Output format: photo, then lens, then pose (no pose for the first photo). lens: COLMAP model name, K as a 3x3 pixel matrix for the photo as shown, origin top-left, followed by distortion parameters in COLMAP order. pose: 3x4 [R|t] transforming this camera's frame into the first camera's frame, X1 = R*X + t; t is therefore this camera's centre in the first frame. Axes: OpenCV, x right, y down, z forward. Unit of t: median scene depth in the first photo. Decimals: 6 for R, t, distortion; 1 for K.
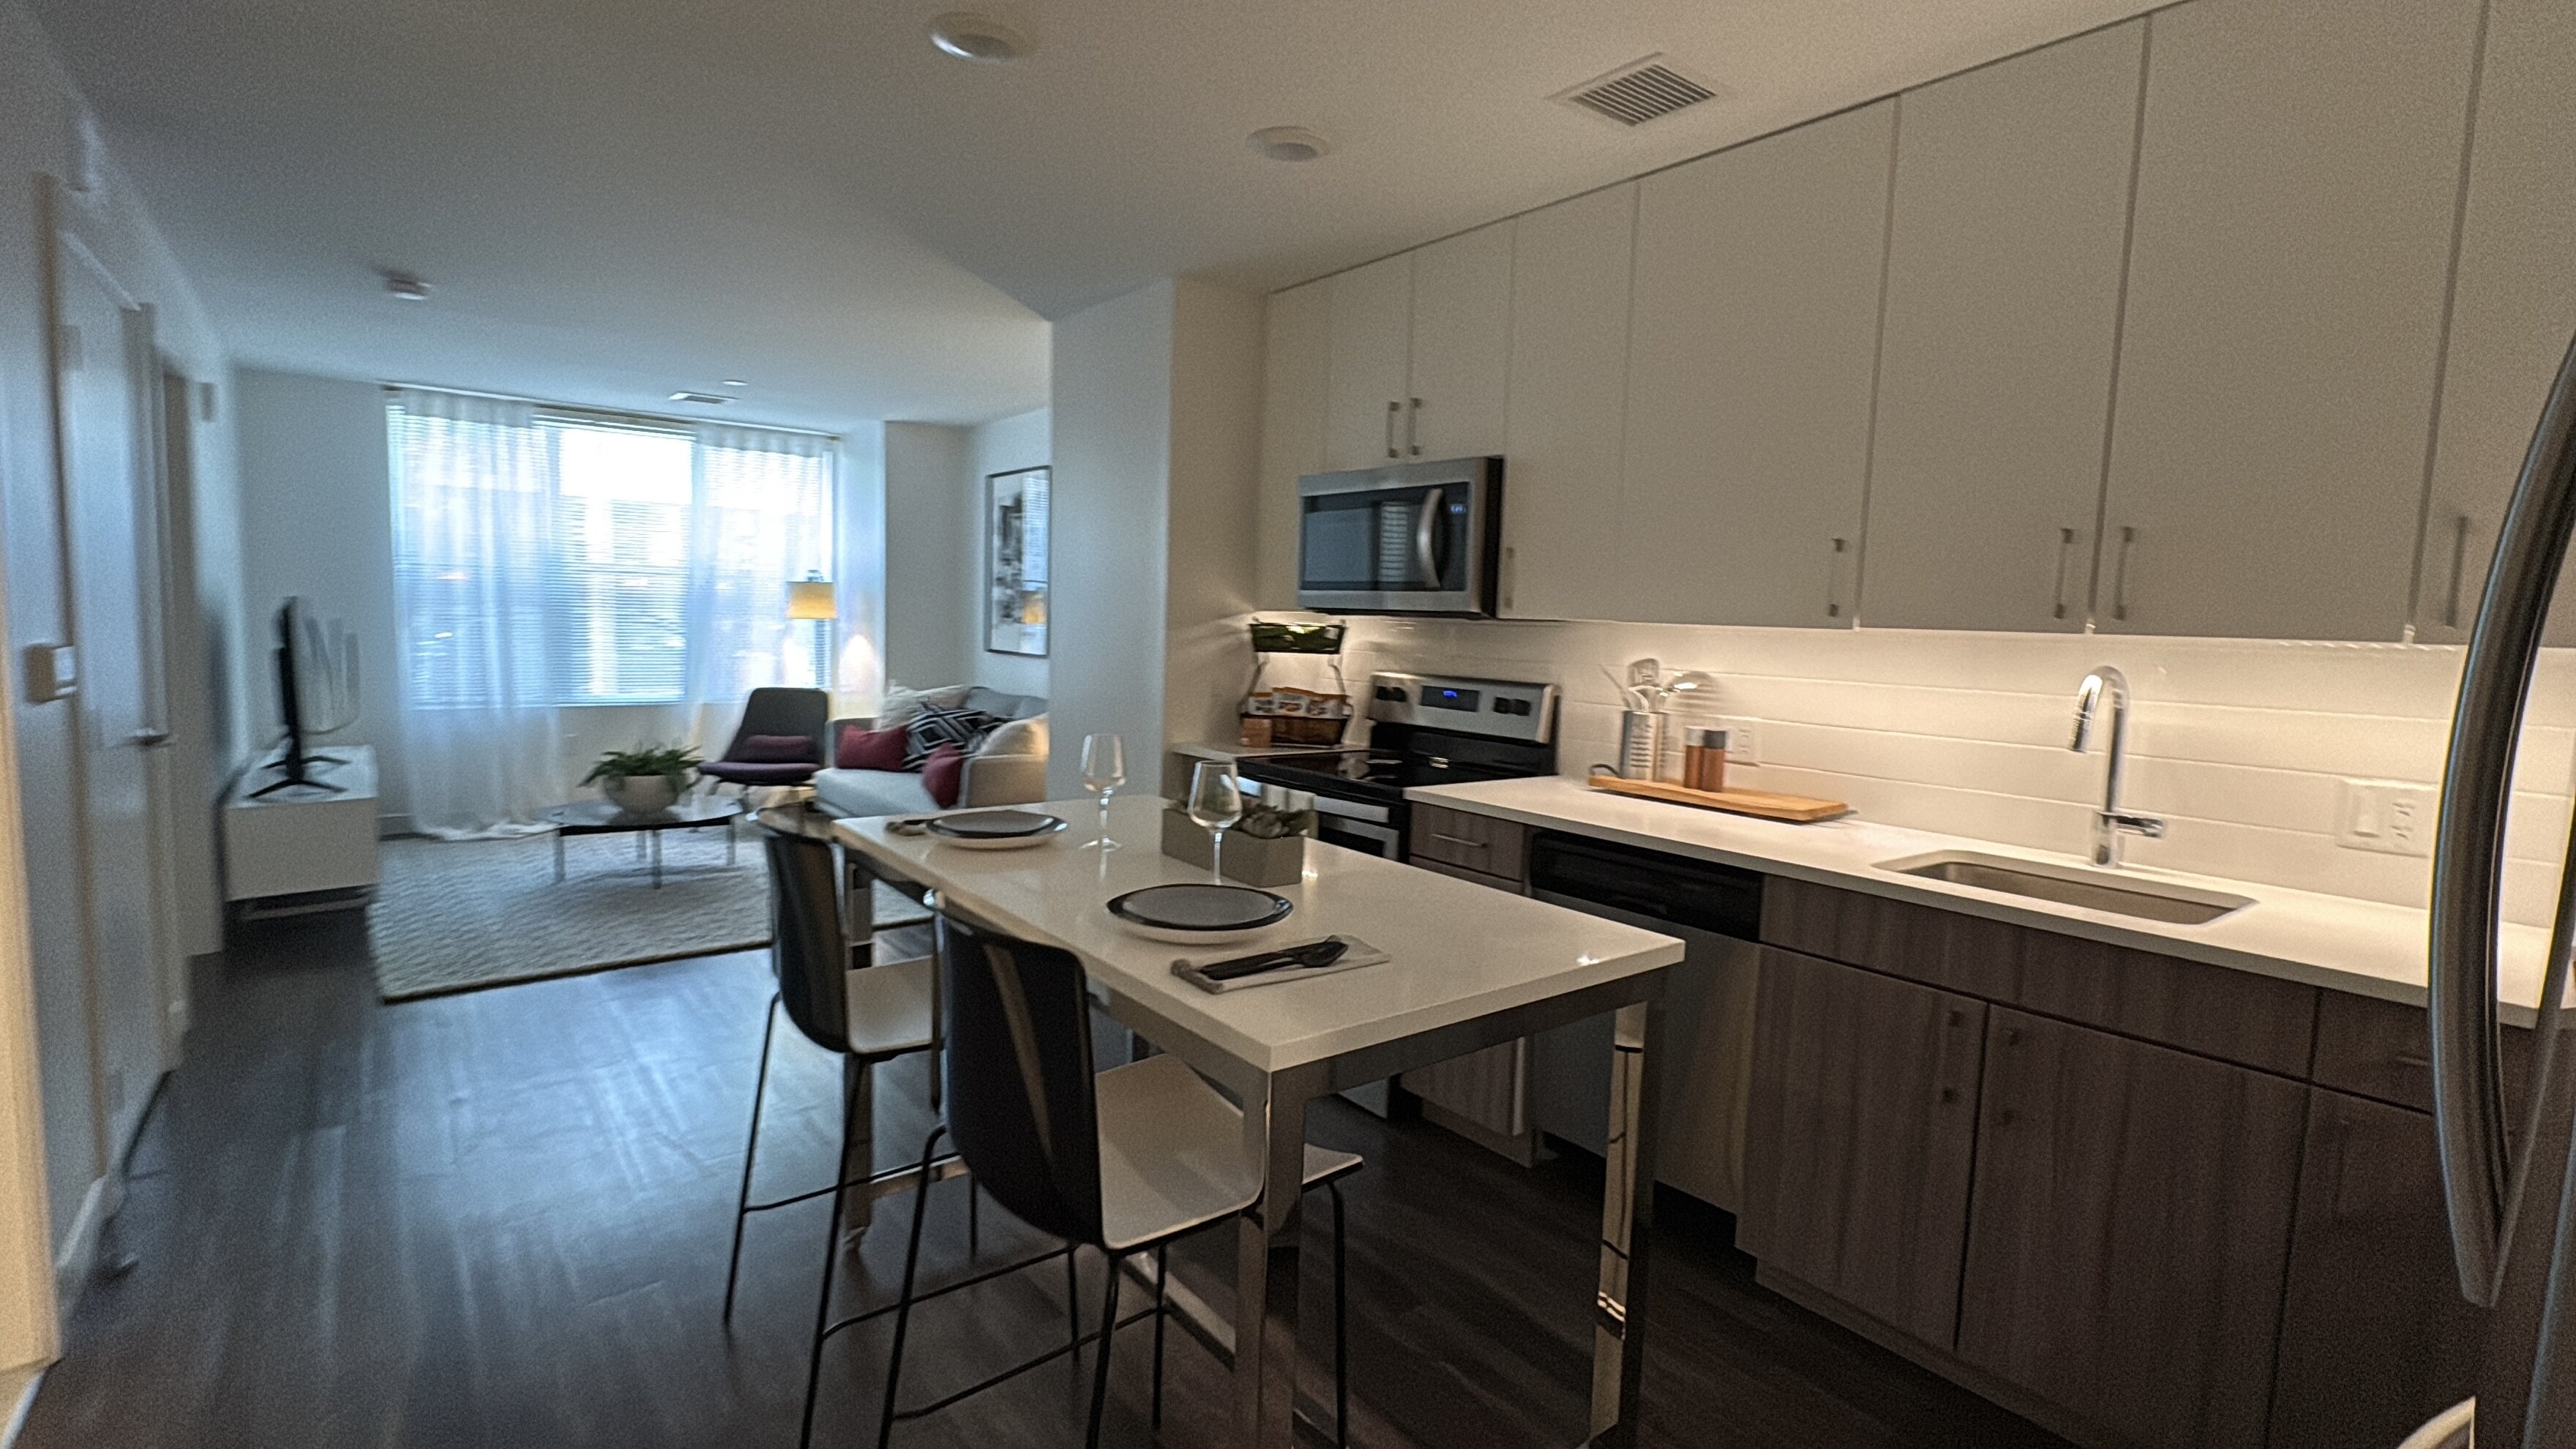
lens RADIAL K [[1172.0, 0, 1288.0], [0, 1172.0, 724.5], [0, 0, 1]] dist [-0.000642, -0.001911]
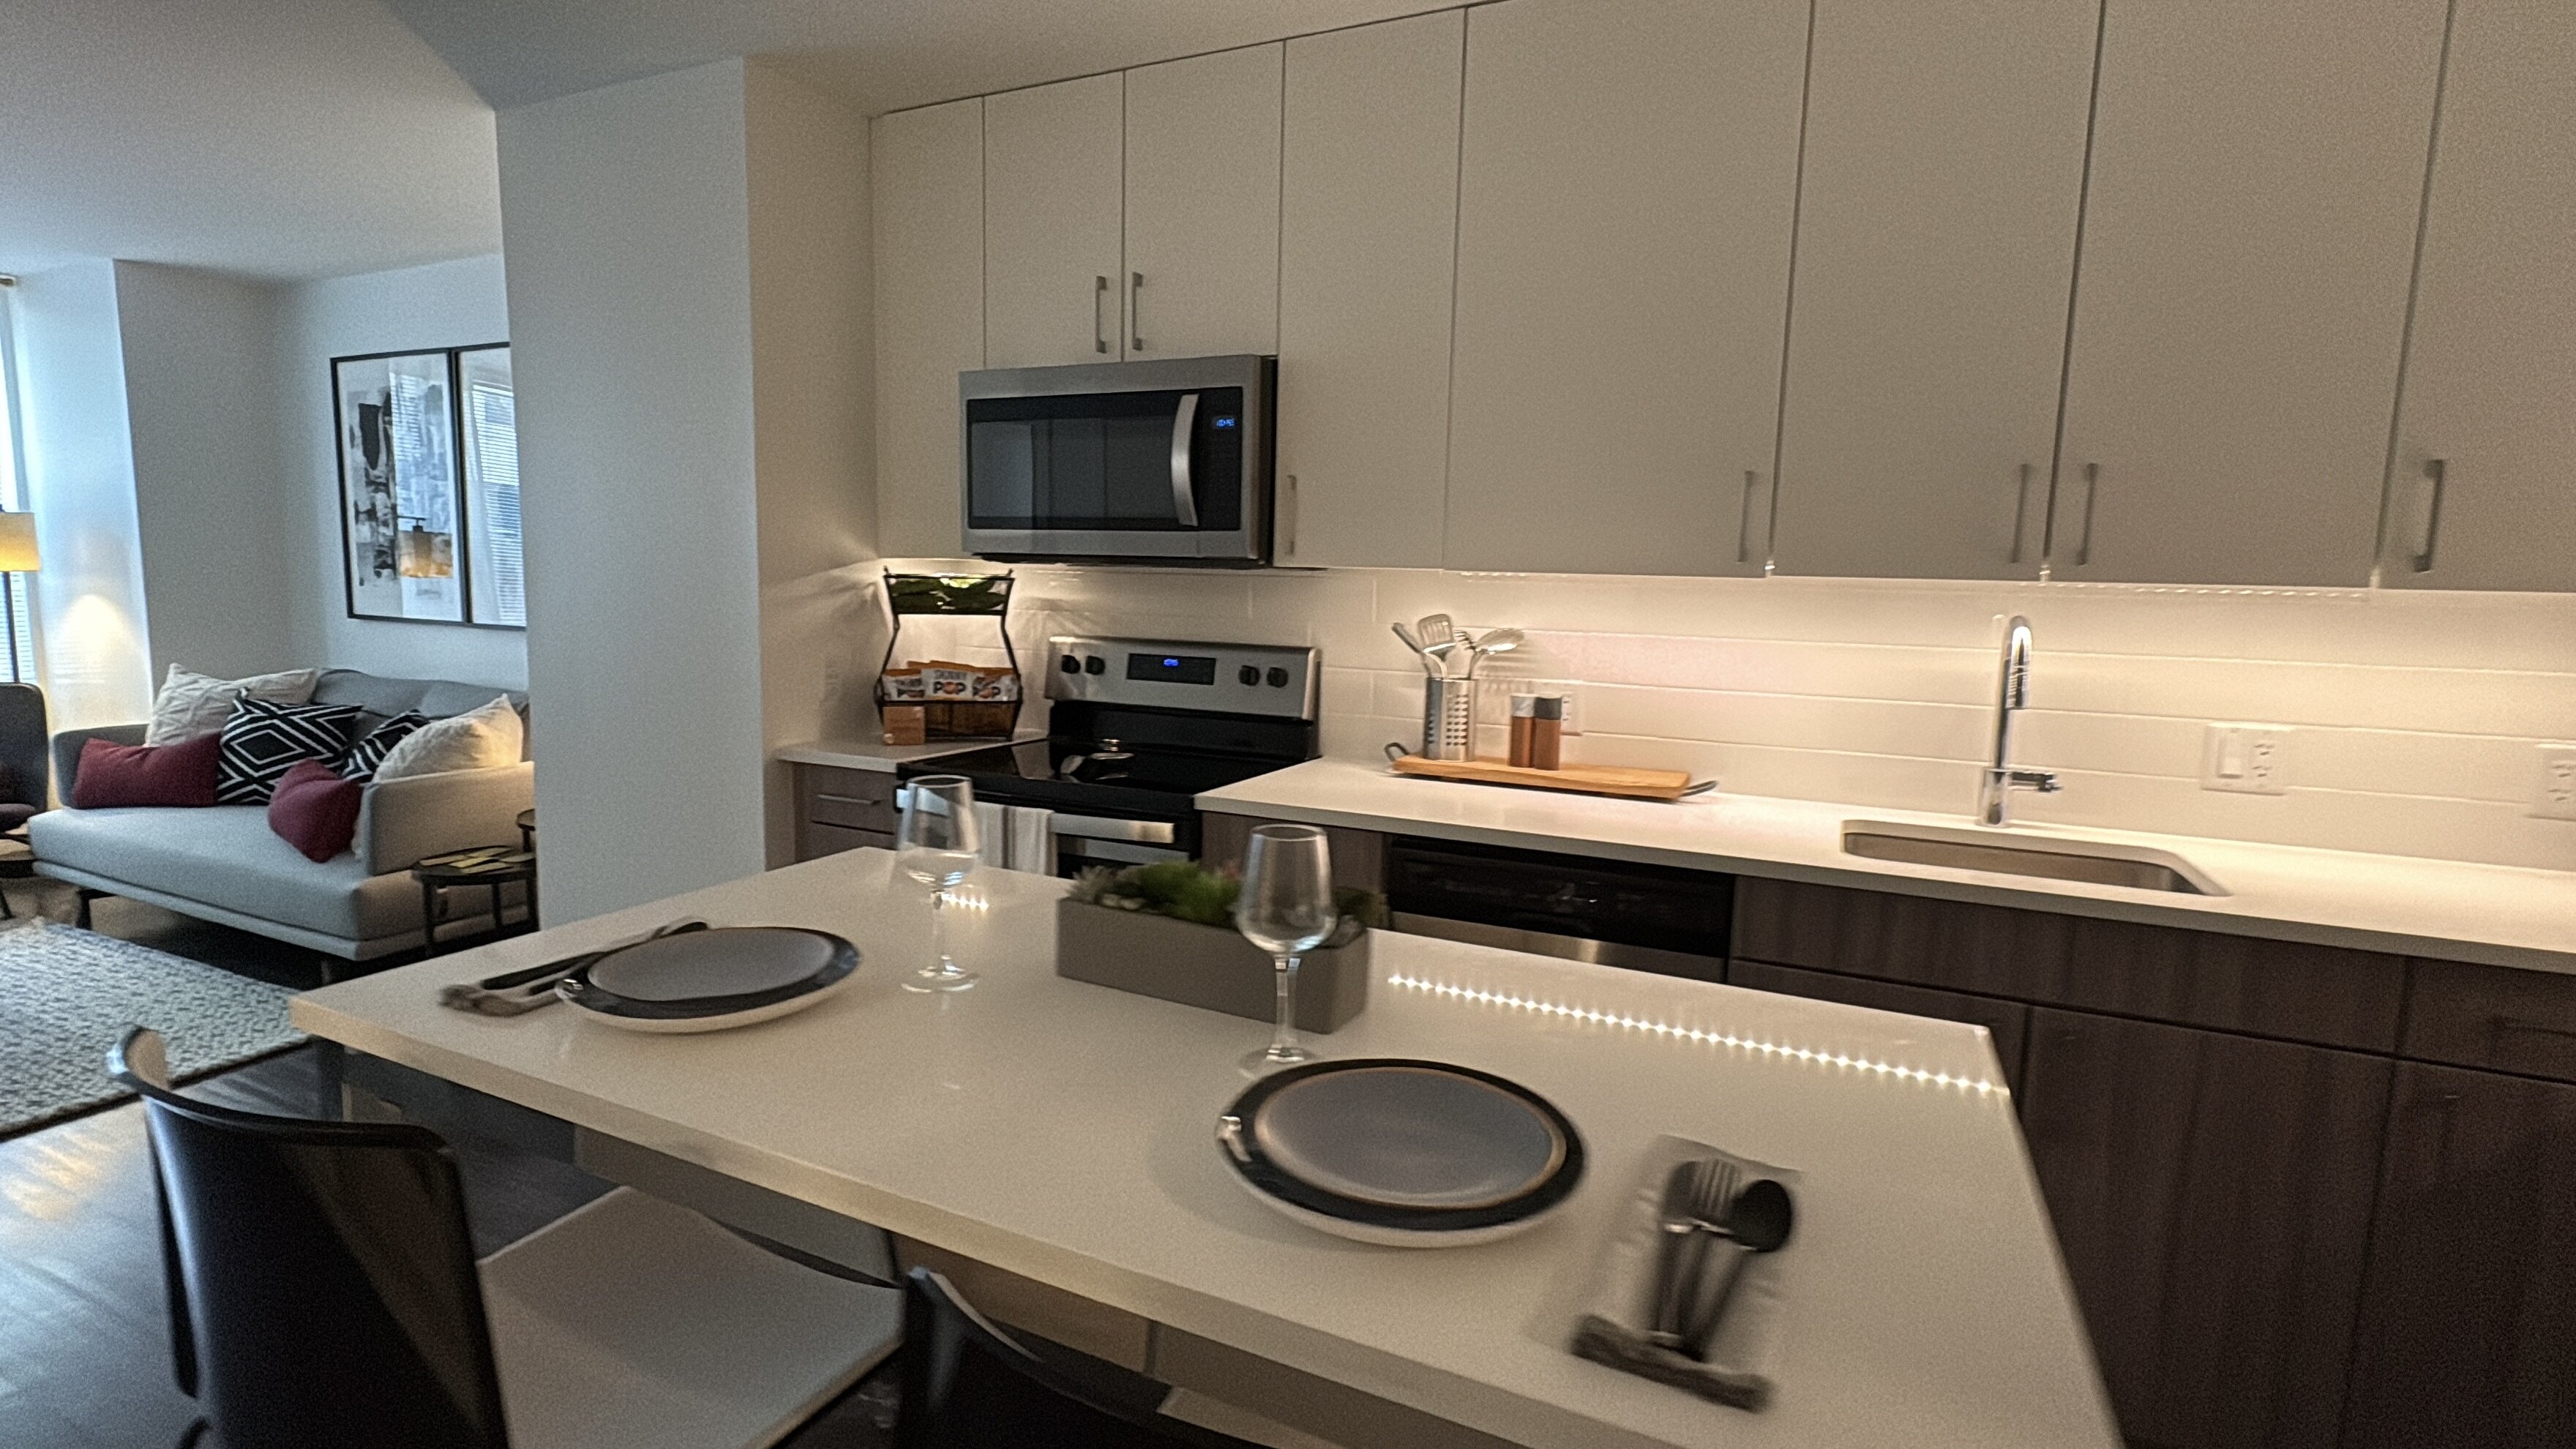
lens RADIAL K [[1180.7, 0, 1288.0], [0, 1180.7, 724.5], [0, 0, 1]] dist [0.000377, 0.000453]
pose [[0.892348, -0.063028, 0.446925, -0.144966], [0.044009, 0.997634, 0.052821, -0.022361], [-0.449196, -0.027466, 0.893011, 0.241071]]
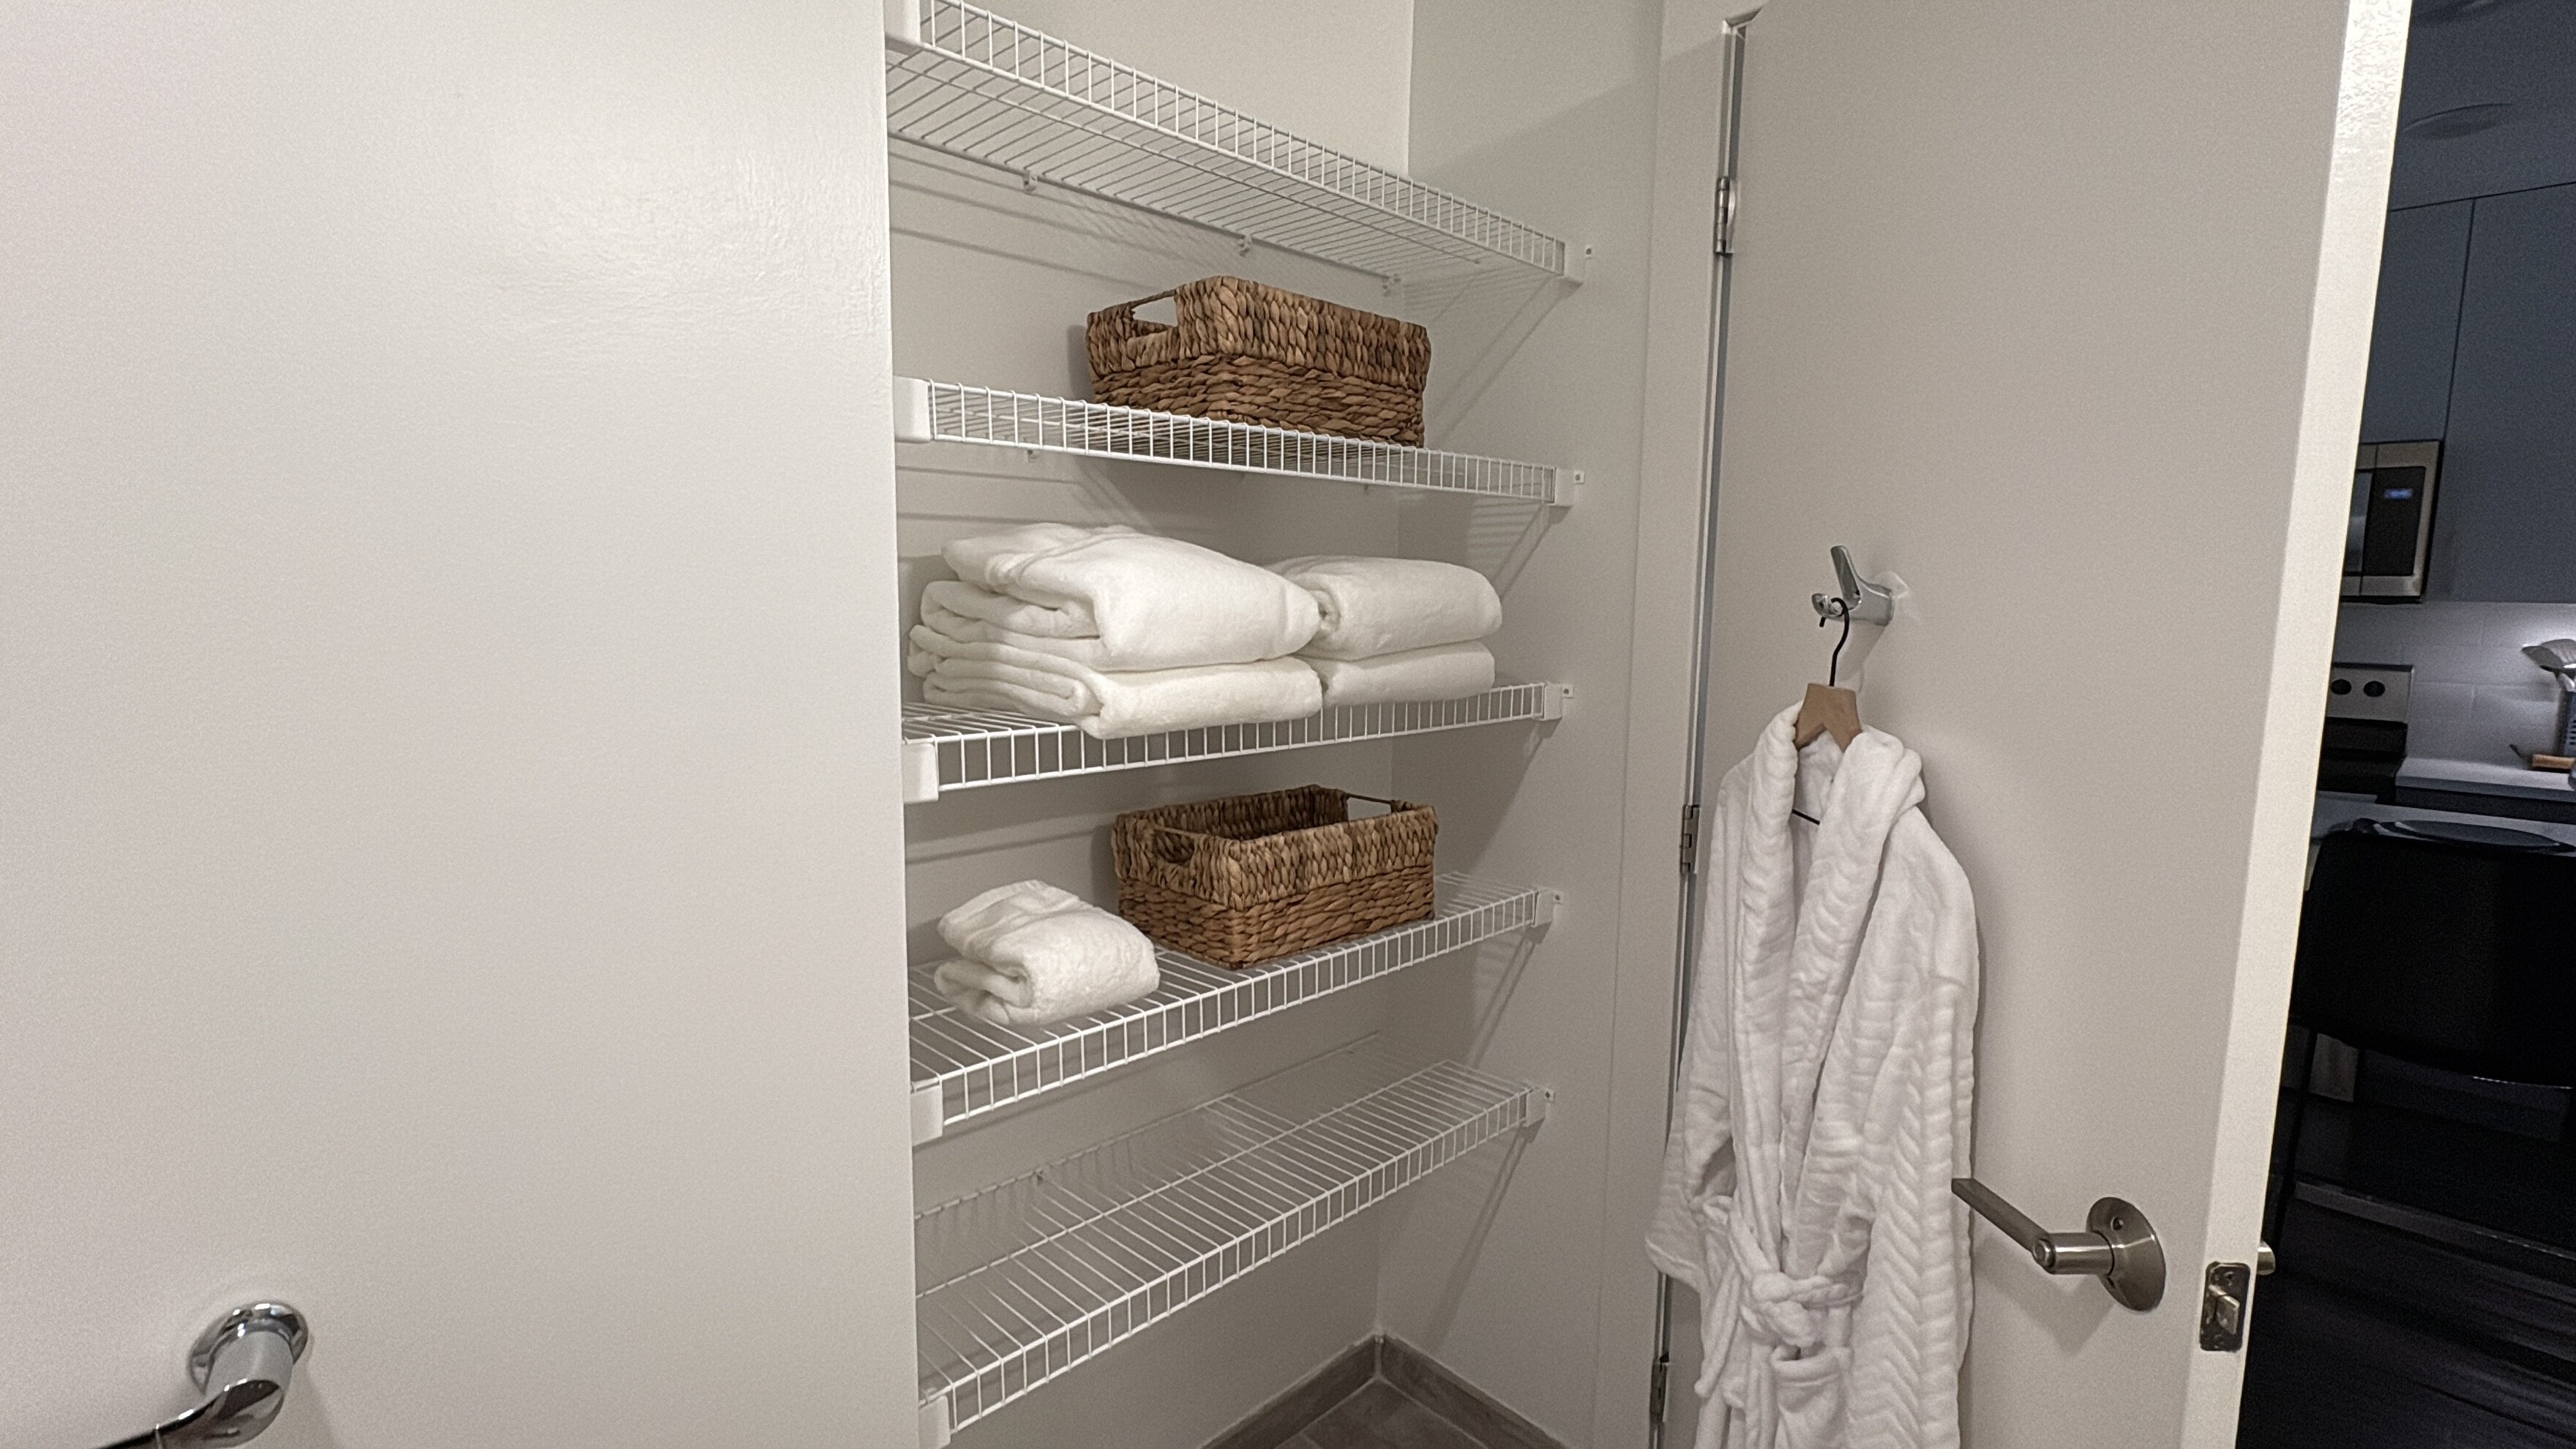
lens RADIAL K [[1180.7, 0, 1288.0], [0, 1180.7, 724.5], [0, 0, 1]] dist [0.000377, 0.000453]
pose [[0.992960, -0.033095, 0.113729, -0.764531], [0.030238, 0.999184, 0.026759, -0.035806], [-0.114522, -0.023131, 0.993151, 0.084977]]
